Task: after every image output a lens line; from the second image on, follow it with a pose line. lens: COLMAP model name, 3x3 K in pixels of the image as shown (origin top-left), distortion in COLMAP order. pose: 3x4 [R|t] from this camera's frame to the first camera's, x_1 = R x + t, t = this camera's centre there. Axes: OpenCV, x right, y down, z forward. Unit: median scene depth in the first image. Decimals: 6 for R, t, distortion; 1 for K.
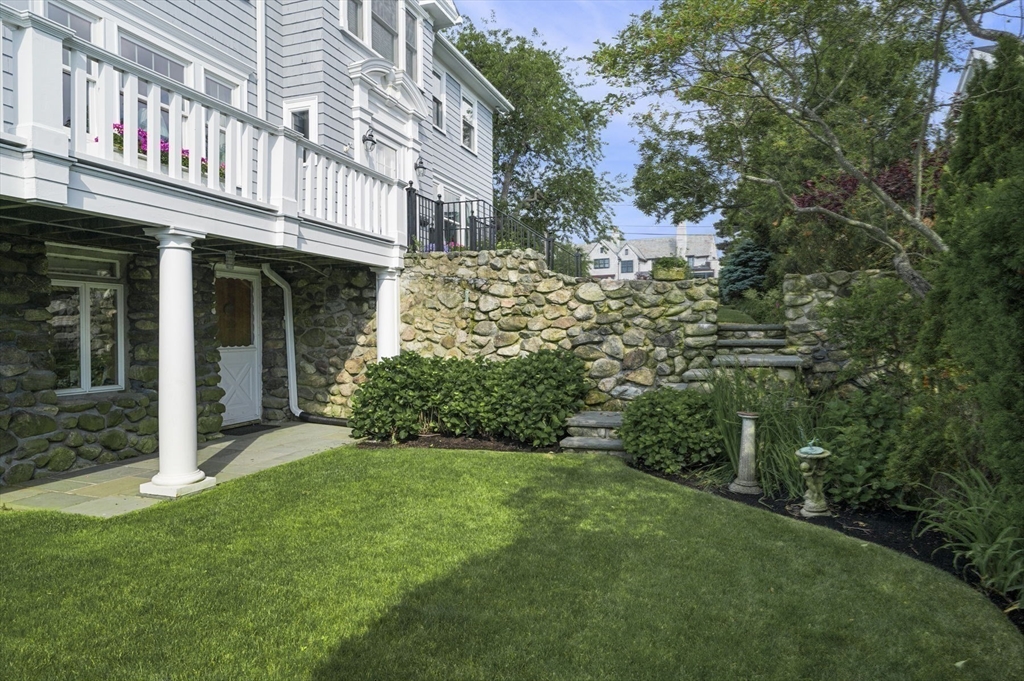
lens RADIAL K [[650.5, 0, 512.3], [0, 650.5, 339.7], [0, 0, 1]] dist [0.003105, 0.000267]
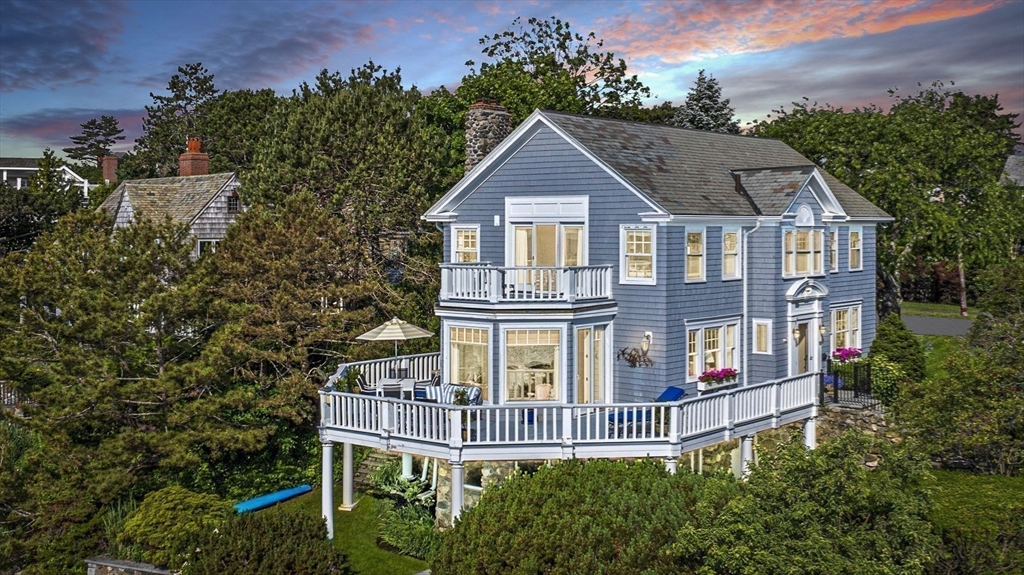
lens RADIAL K [[1195.0, 0, 512.2], [0, 1195.0, 287.1], [0, 0, 1]] dist [-0.001374, 0.000000]
pose [[0.942767, 0.016653, -0.333036, 0.140946], [-0.005327, 0.999377, 0.034892, -0.543461], [0.333410, -0.031121, 0.942268, -2.385038]]
